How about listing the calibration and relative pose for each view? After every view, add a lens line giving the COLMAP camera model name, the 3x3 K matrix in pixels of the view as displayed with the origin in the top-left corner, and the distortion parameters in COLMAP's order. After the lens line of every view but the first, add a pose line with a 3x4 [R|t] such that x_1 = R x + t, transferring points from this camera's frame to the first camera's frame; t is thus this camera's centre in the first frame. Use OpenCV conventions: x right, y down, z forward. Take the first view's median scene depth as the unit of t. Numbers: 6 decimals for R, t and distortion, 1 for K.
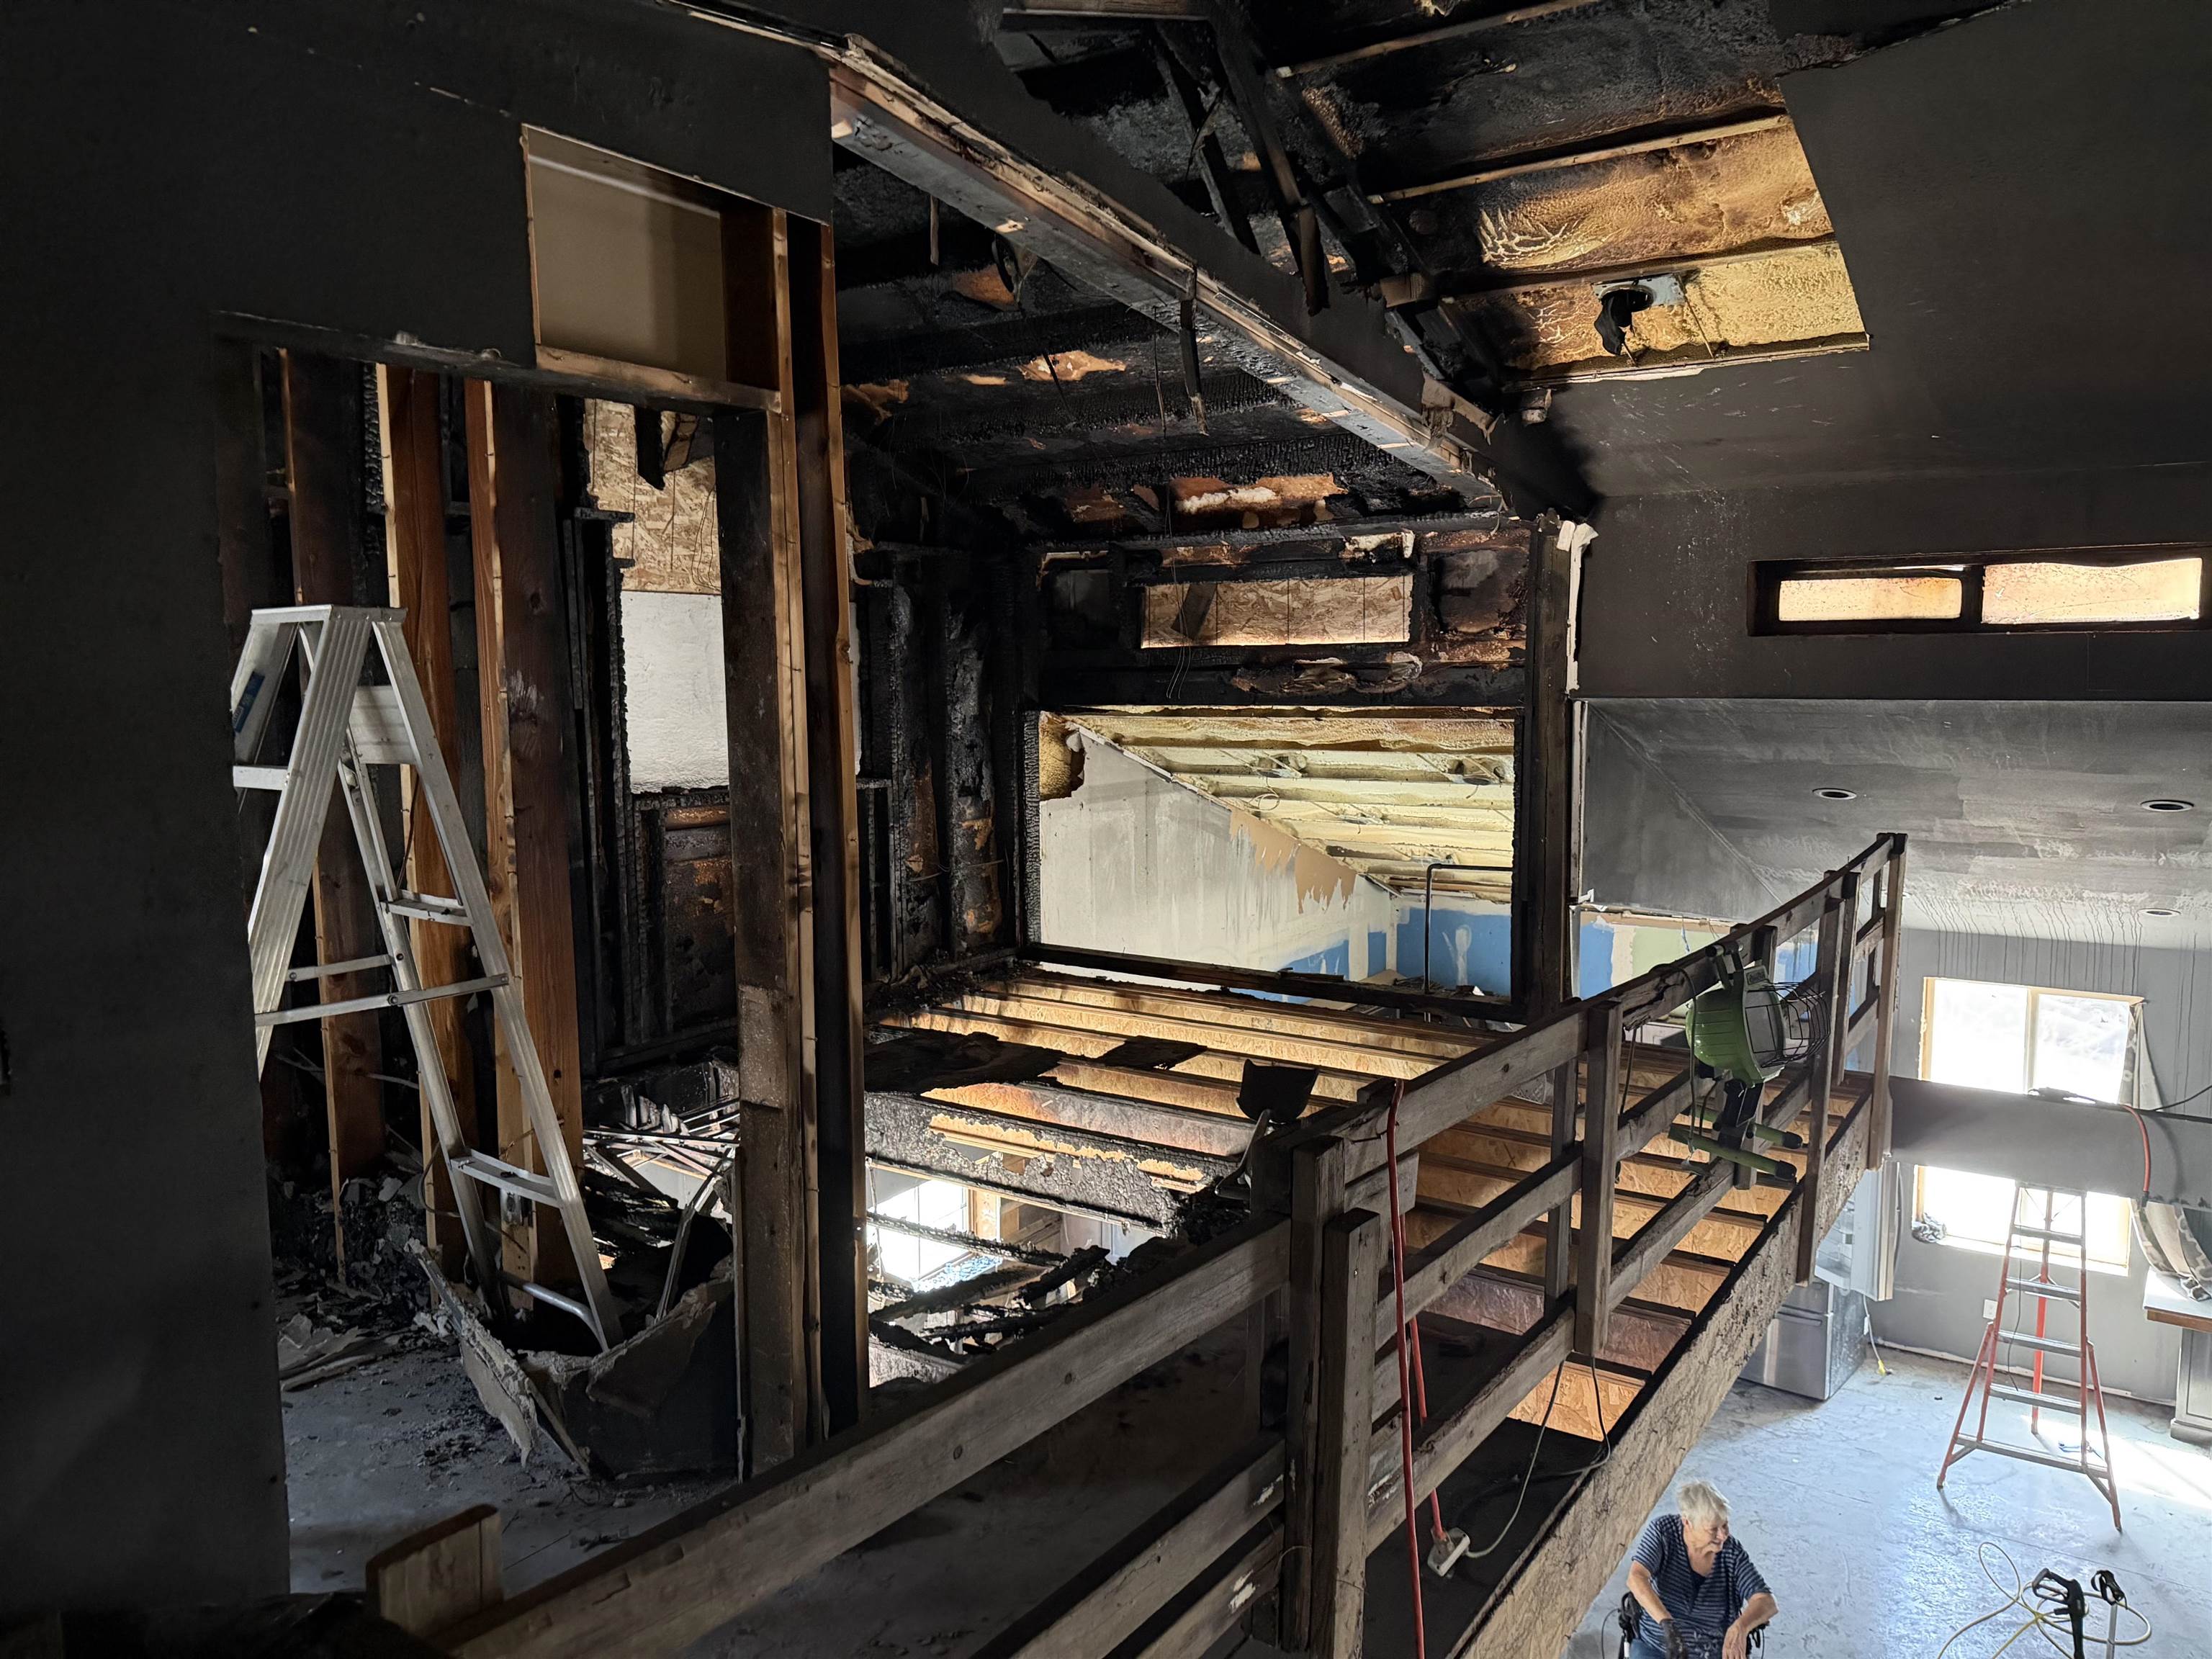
lens RADIAL K [[1541.7, 0, 1117.8], [0, 1541.7, 839.7], [0, 0, 1]] dist [0.105067, -0.148776]
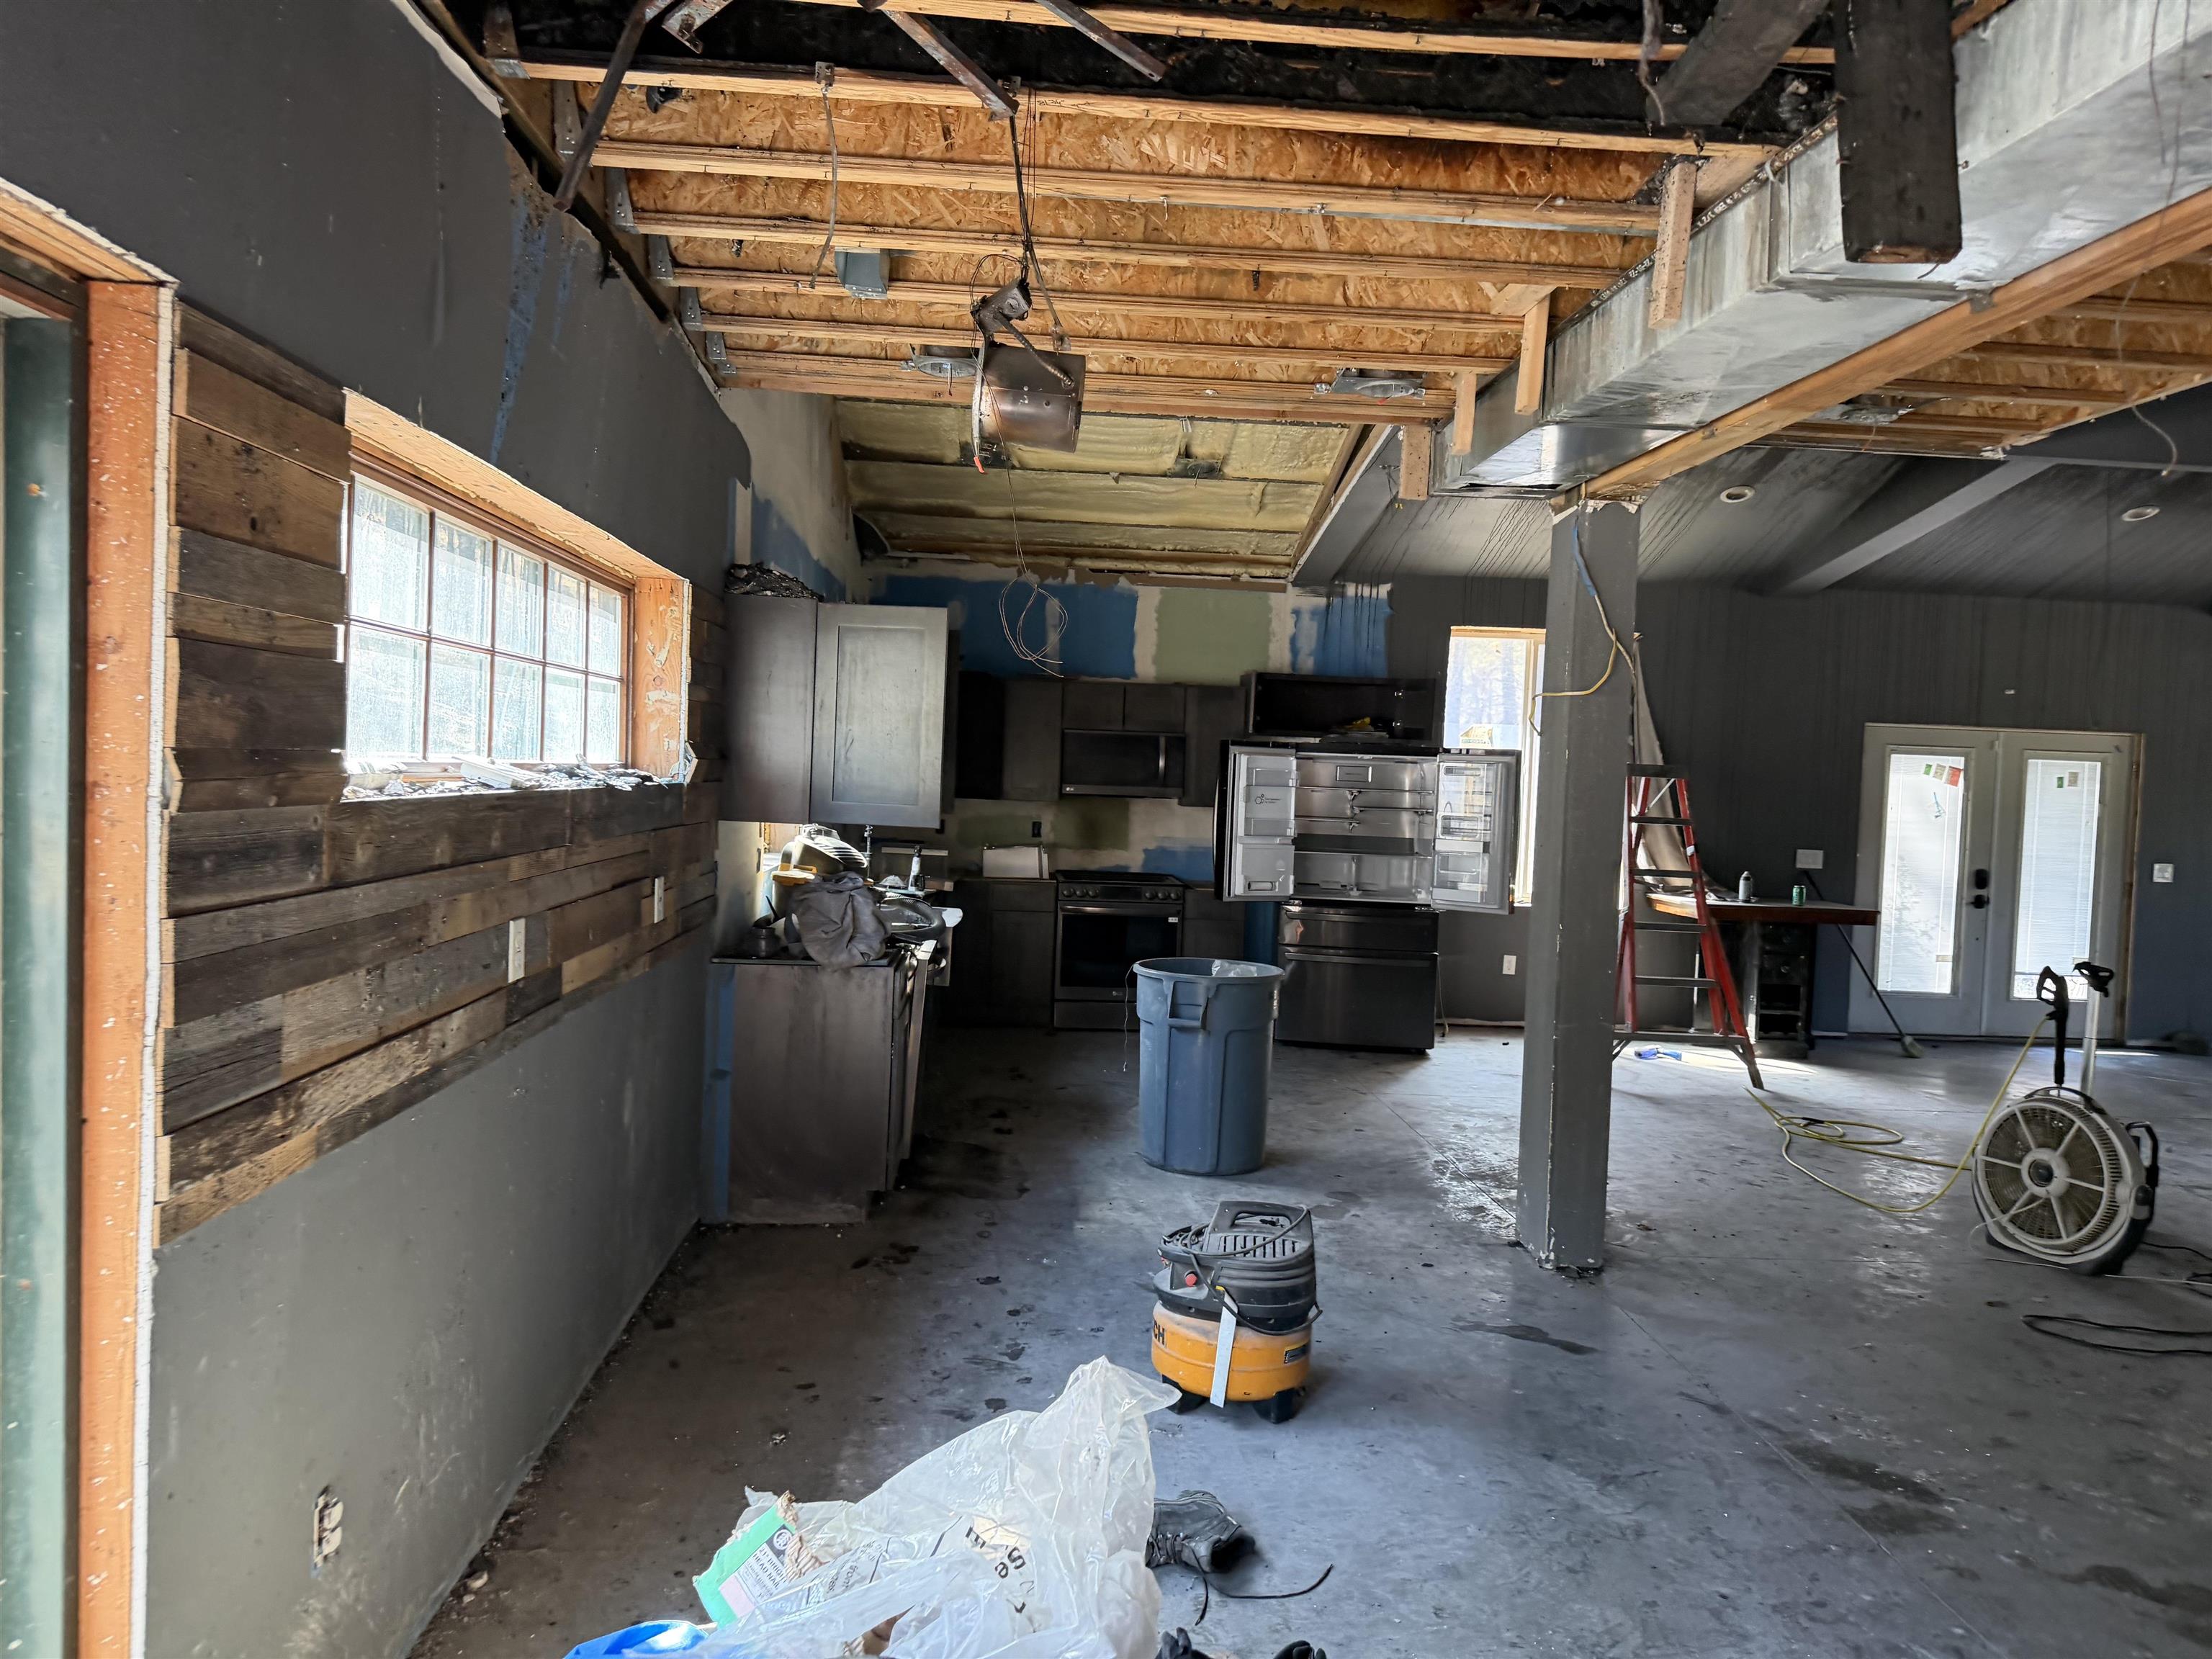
lens RADIAL K [[1569.5, 0, 1095.6], [0, 1569.5, 823.6], [0, 0, 1]] dist [0.109601, -0.202460]
pose [[0.797890, 0.014563, 0.602627, -0.345552], [0.023516, 0.998195, -0.055258, 0.358956], [-0.602344, 0.058262, 0.796108, 0.499607]]
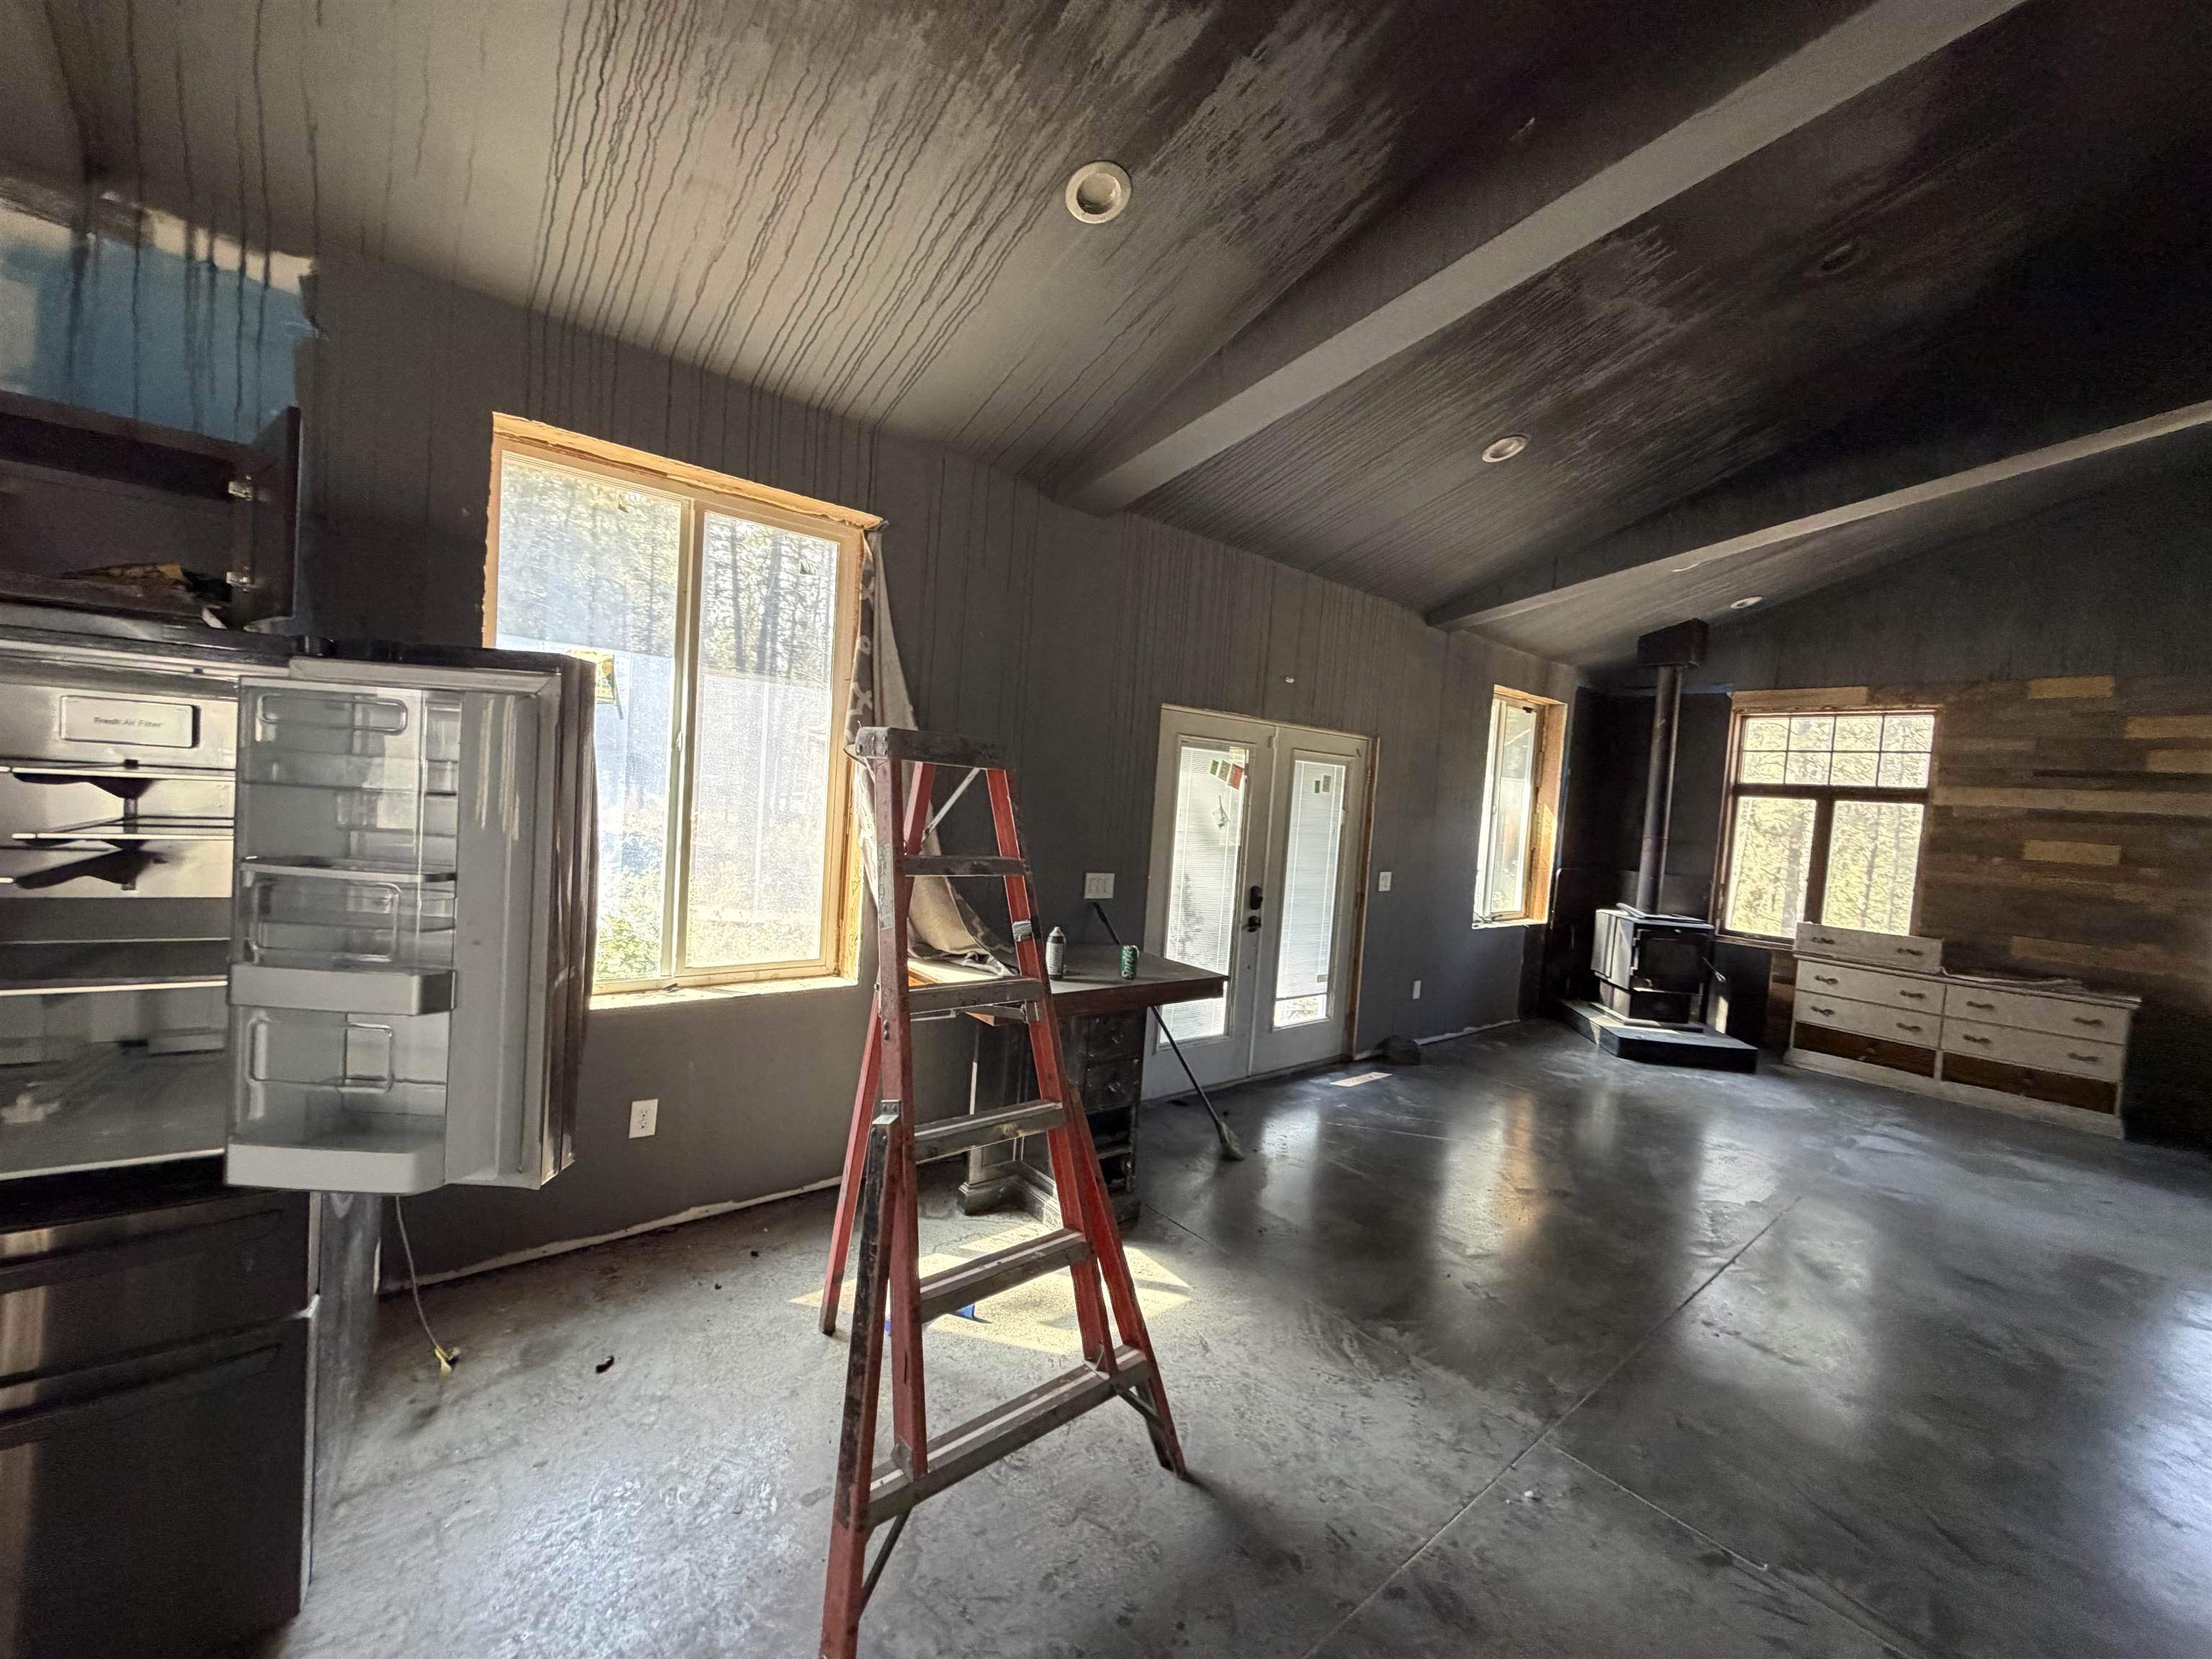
lens RADIAL K [[884.5, 0, 1096.0], [0, 884.5, 834.1], [0, 0, 1]] dist [0.000709, -0.000040]
pose [[0.289912, -0.019153, 0.956862, 0.450276], [0.033802, 0.999381, 0.009763, 0.289762], [-0.956456, 0.029513, 0.290380, 1.069094]]
